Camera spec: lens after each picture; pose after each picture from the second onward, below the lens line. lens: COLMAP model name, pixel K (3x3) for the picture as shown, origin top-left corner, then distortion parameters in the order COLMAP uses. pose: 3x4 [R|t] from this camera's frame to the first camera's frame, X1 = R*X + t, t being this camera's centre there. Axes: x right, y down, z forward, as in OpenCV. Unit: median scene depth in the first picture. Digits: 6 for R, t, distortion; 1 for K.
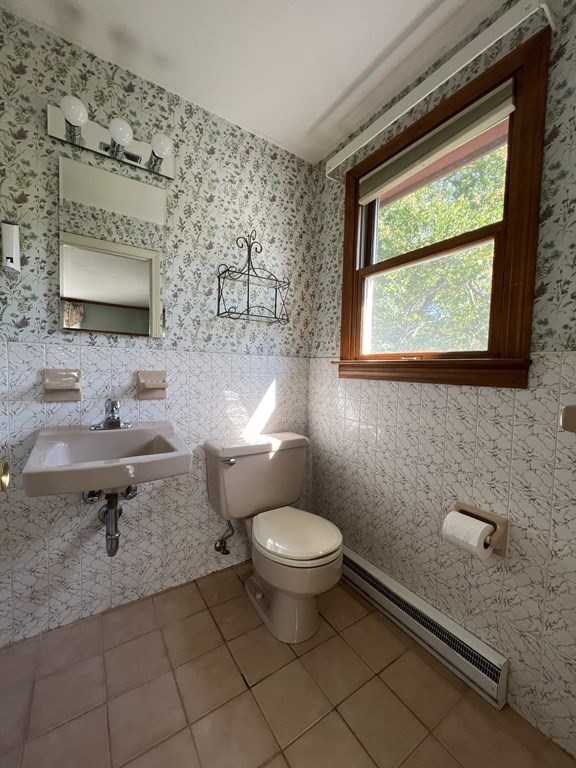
lens RADIAL K [[307.1, 0, 287.6], [0, 307.1, 383.4], [0, 0, 1]] dist [-0.002293, 0.000332]
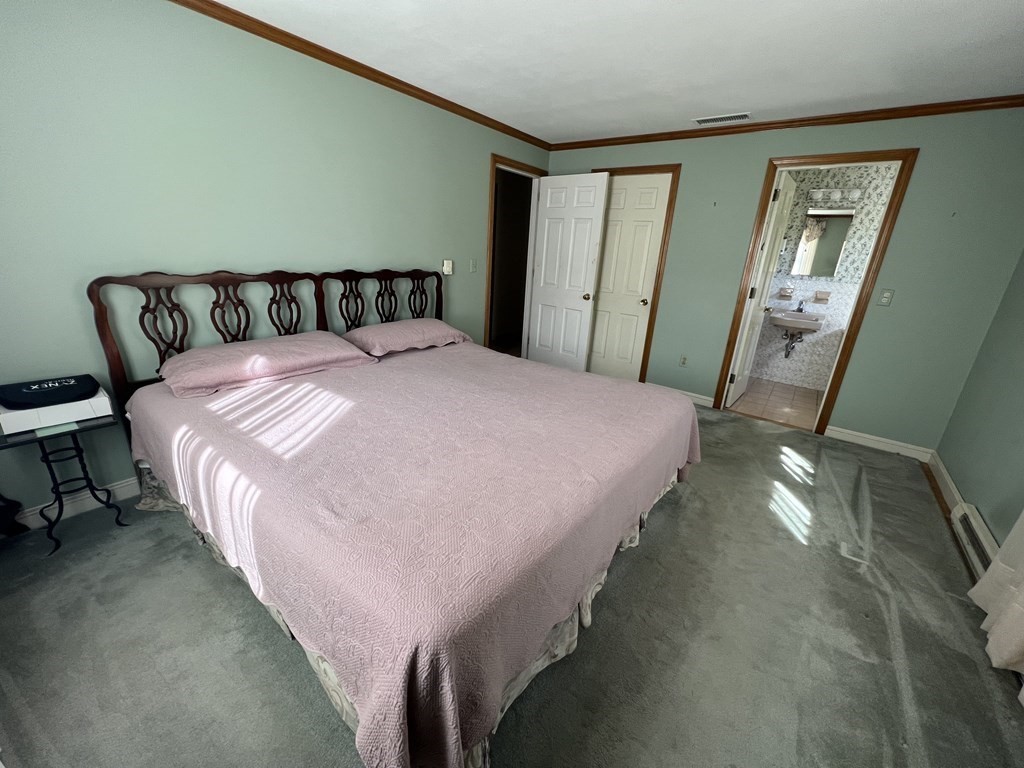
lens RADIAL K [[409.4, 0, 506.3], [0, 409.4, 387.1], [0, 0, 1]] dist [-0.002293, 0.000332]
pose [[0.339845, 0.283731, -0.896661, 1.752298], [-0.101056, 0.958904, 0.265125, 0.079664], [0.935036, 0.000511, 0.354552, -2.394165]]
